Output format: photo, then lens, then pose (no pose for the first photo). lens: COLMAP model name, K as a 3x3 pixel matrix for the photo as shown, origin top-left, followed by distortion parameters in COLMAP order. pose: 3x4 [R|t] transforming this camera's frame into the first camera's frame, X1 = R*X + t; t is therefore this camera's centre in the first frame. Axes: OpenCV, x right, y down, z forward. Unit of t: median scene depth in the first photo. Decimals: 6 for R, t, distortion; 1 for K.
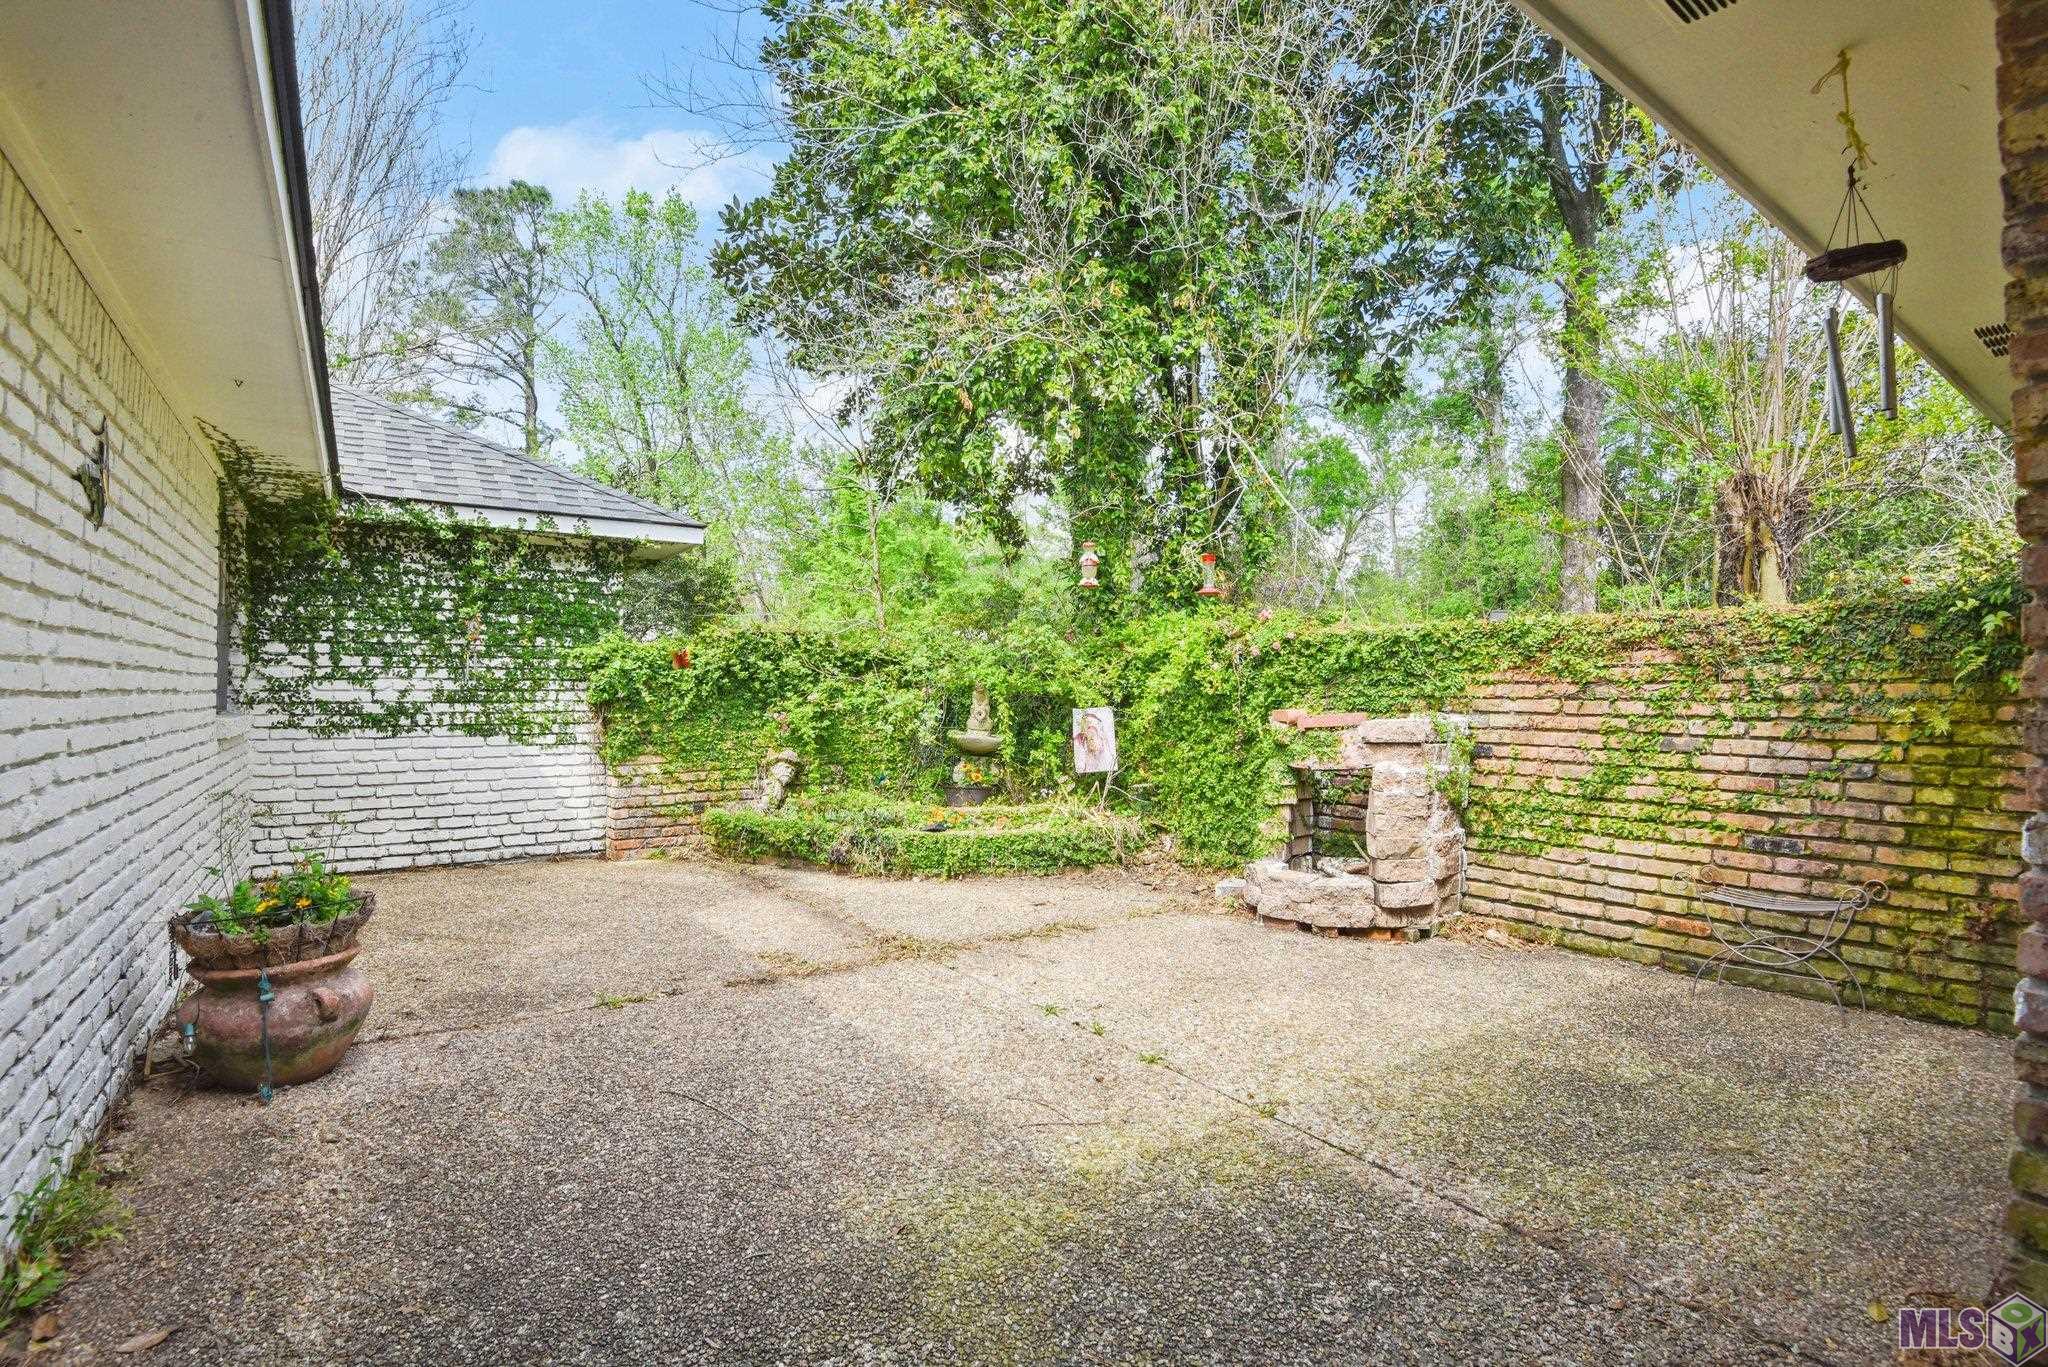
lens RADIAL K [[952.6, 0, 1022.5], [0, 952.6, 687.1], [0, 0, 1]] dist [0.000827, -0.000406]
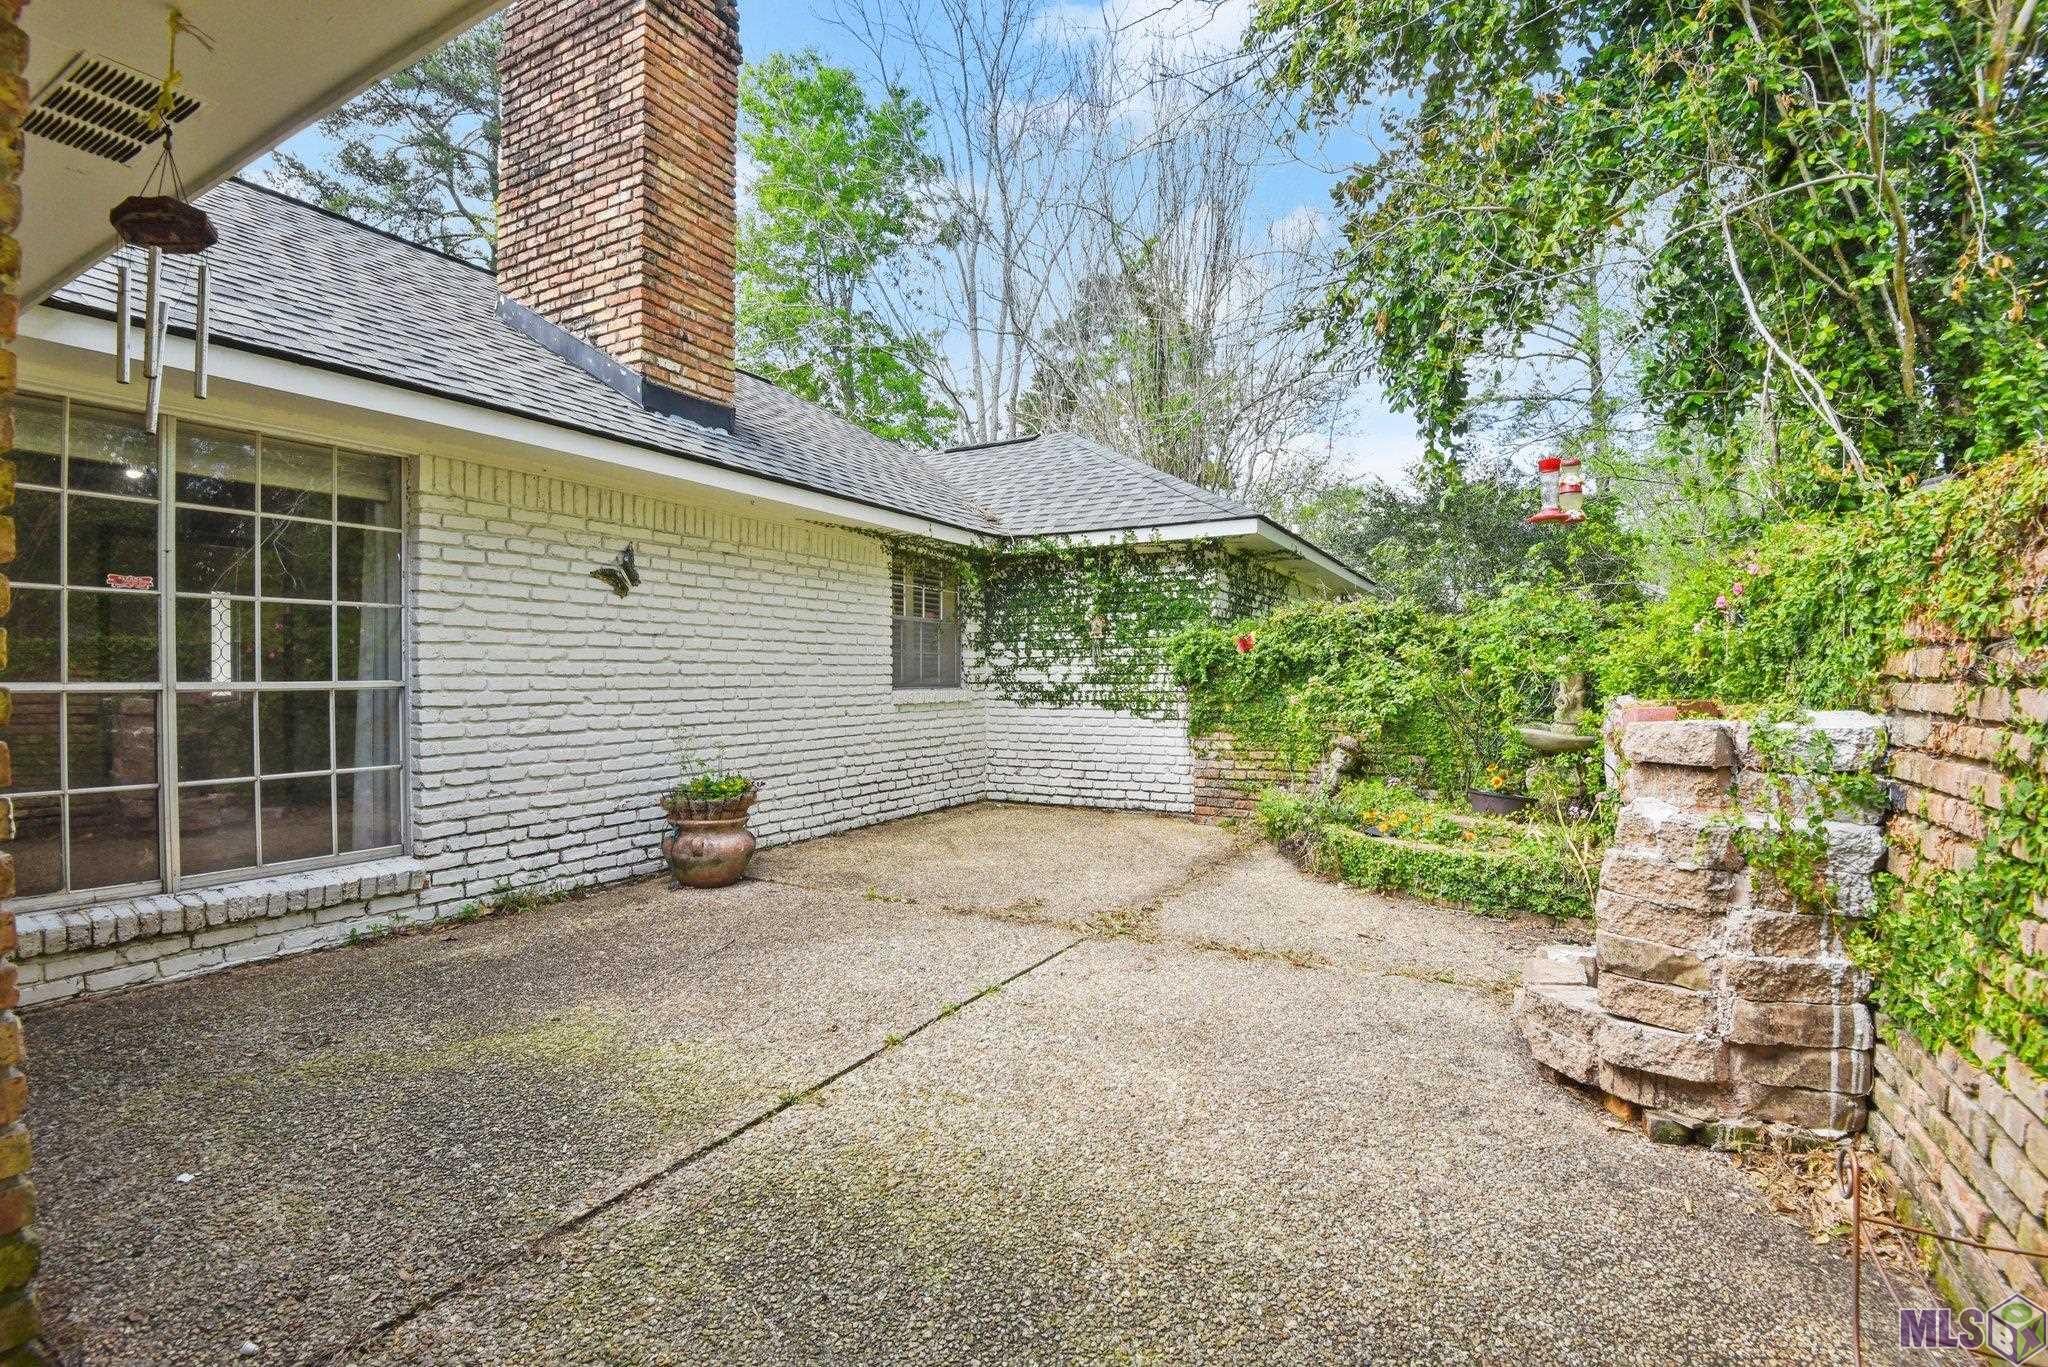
lens RADIAL K [[952.6, 0, 1026.9], [0, 952.6, 680.7], [0, 0, 1]] dist [0.000827, -0.000406]
pose [[0.457789, 0.001911, -0.889059, 0.526743], [0.006571, 0.999963, 0.005533, 0.004795], [0.889037, -0.008375, 0.457759, 0.326938]]
